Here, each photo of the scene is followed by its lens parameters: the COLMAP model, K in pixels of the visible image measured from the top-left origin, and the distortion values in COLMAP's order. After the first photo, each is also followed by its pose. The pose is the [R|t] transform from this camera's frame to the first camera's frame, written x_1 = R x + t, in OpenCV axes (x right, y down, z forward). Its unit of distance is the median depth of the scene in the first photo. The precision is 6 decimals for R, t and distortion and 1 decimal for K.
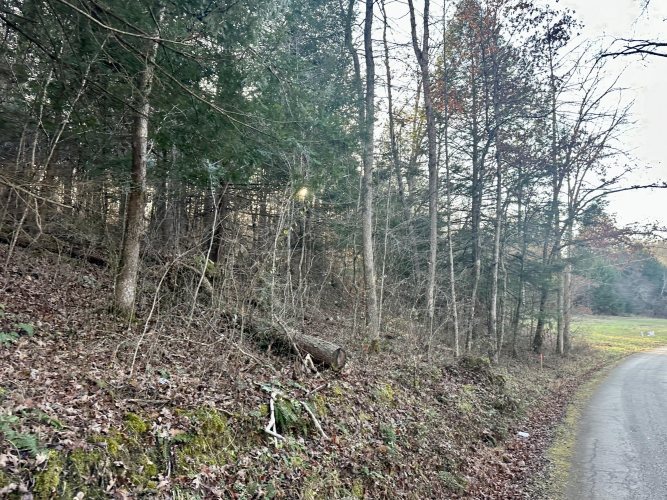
lens RADIAL K [[505.3, 0, 336.3], [0, 505.3, 251.1], [0, 0, 1]] dist [0.061053, -0.078819]
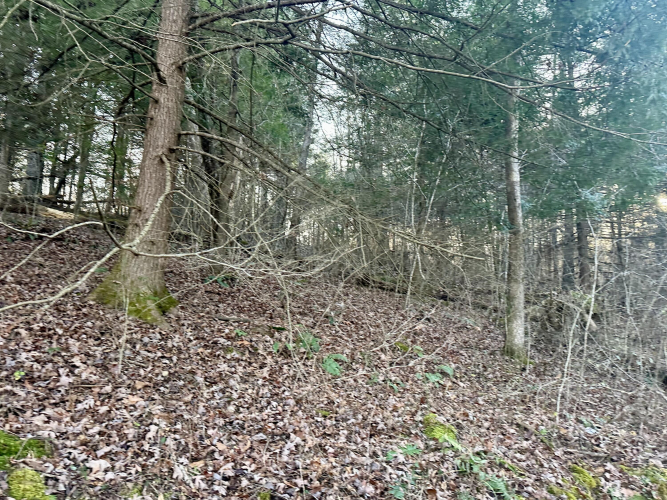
lens RADIAL K [[505.3, 0, 342.3], [0, 505.3, 247.3], [0, 0, 1]] dist [0.061053, -0.078819]
pose [[0.801745, -0.125110, -0.584425, -0.115488], [0.080736, 0.991553, -0.101508, -0.021803], [0.592188, 0.034199, 0.805074, -0.039409]]
